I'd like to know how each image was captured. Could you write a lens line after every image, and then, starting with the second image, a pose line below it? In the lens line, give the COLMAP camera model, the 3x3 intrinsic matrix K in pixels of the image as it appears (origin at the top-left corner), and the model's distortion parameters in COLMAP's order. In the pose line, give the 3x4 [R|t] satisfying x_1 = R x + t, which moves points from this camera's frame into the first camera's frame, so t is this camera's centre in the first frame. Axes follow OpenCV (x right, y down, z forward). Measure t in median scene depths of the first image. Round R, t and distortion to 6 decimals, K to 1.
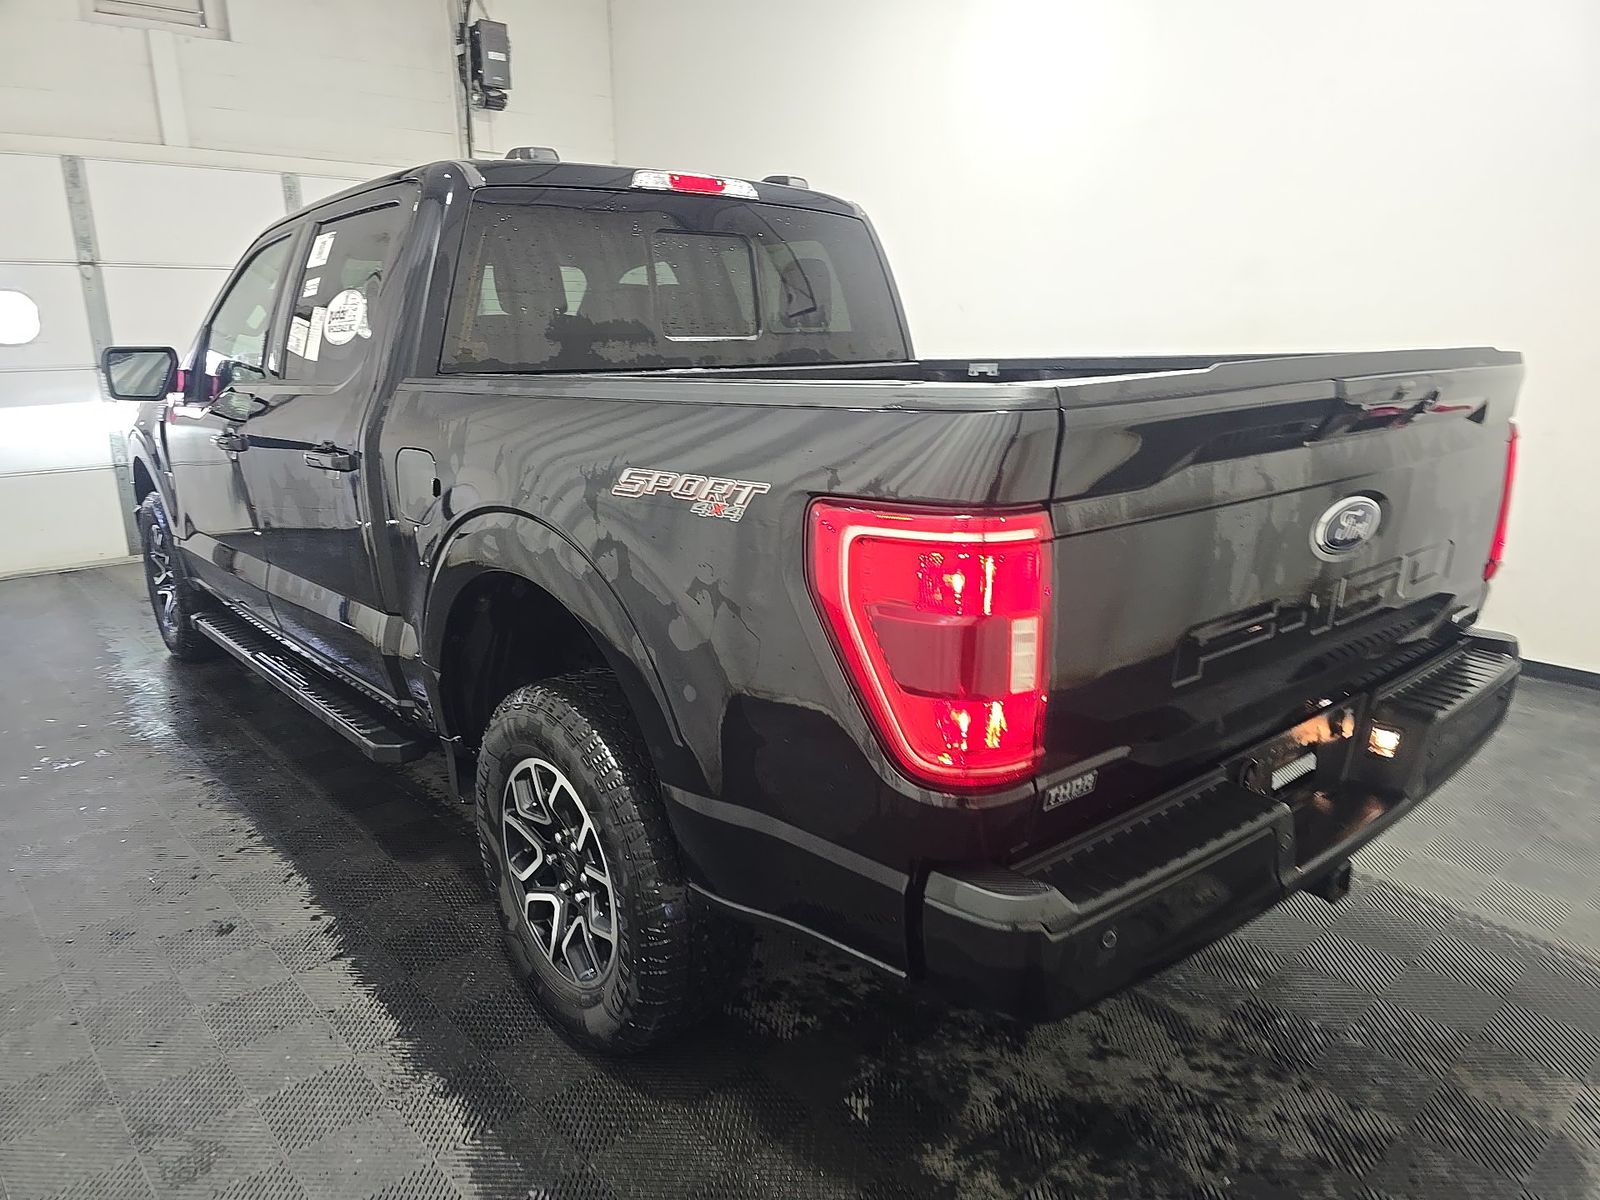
lens RADIAL K [[1086.8, 0, 800.0], [0, 1086.8, 600.0], [0, 0, 1]] dist [0.103410, 0.000471]
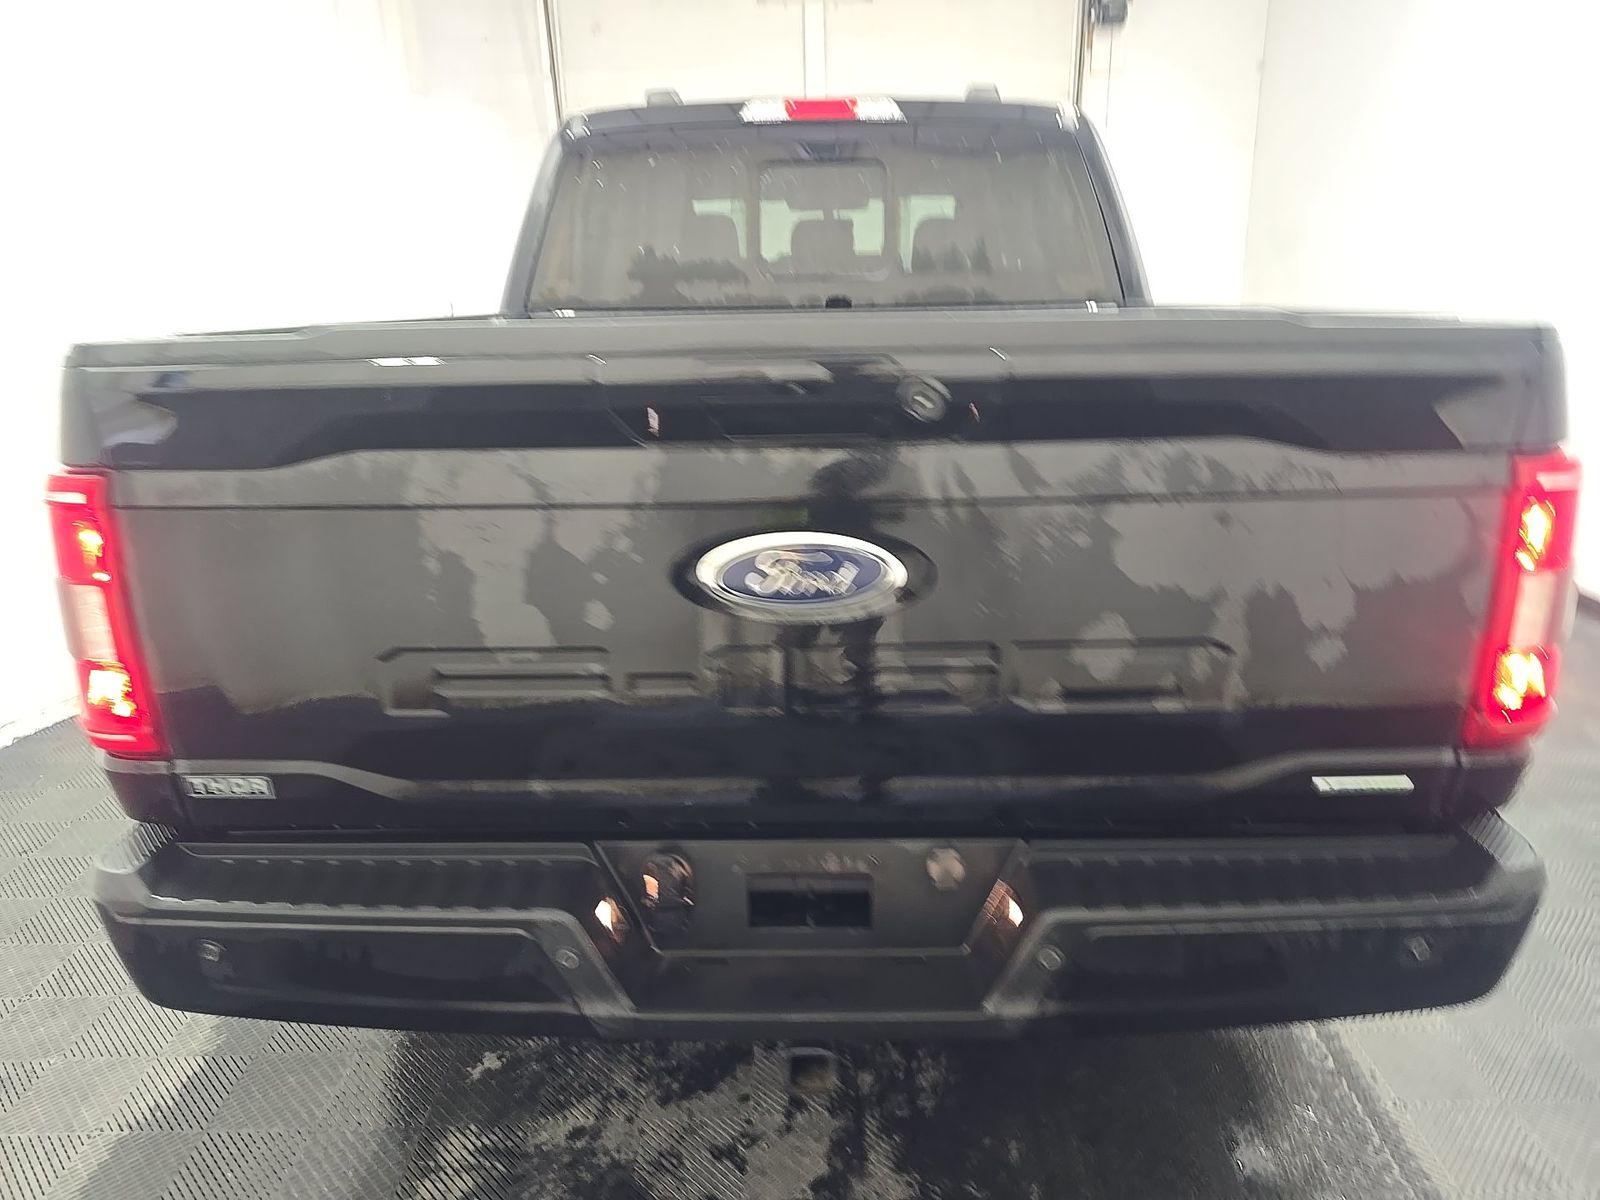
lens RADIAL K [[1086.6, 0, 802.0], [0, 1086.6, 573.4], [0, 0, 1]] dist [0.055019, -0.000071]
pose [[0.730799, 0.181768, -0.657946, 0.633983], [-0.151583, 0.983041, 0.103213, -0.092694], [0.665549, 0.024305, 0.745959, 0.335587]]
